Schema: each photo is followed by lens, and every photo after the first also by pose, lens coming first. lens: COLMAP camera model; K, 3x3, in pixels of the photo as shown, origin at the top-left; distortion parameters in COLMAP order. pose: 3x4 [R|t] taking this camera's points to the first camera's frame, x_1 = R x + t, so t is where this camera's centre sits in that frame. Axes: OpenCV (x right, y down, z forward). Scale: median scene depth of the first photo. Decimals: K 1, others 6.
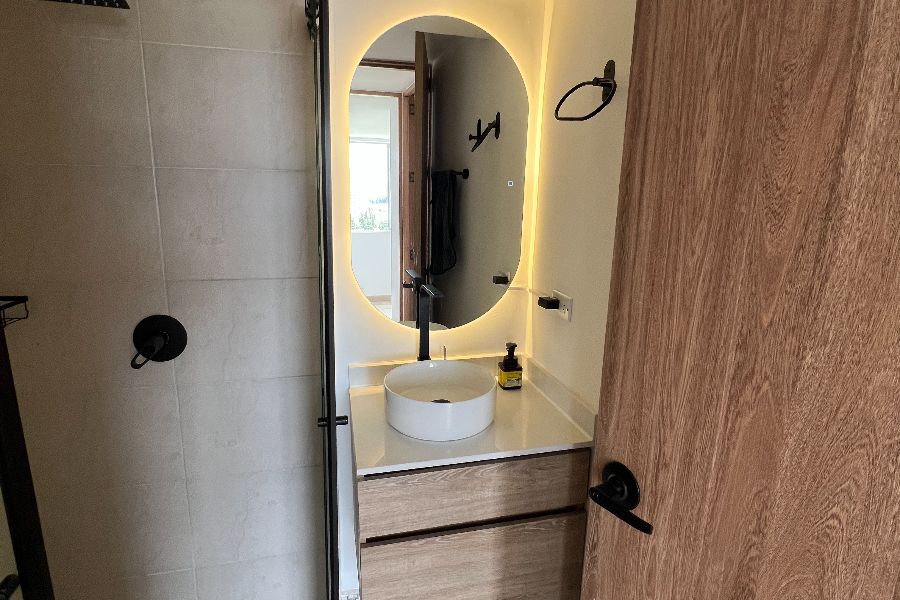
lens RADIAL K [[508.4, 0, 450.0], [0, 508.4, 300.0], [0, 0, 1]] dist [0.000460, -0.000036]
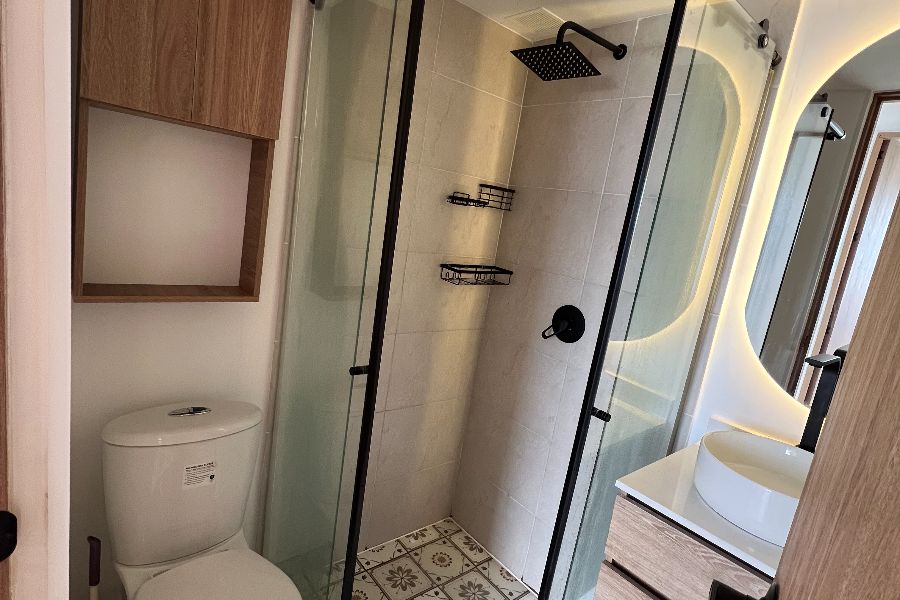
lens RADIAL K [[486.9, 0, 450.0], [0, 486.9, 300.0], [0, 0, 1]] dist [0.005352, -0.000862]
pose [[0.430099, 0.206475, -0.878853, 0.327269], [-0.357830, 0.932748, 0.044020, 0.064322], [0.828838, 0.295548, 0.475057, 0.137122]]
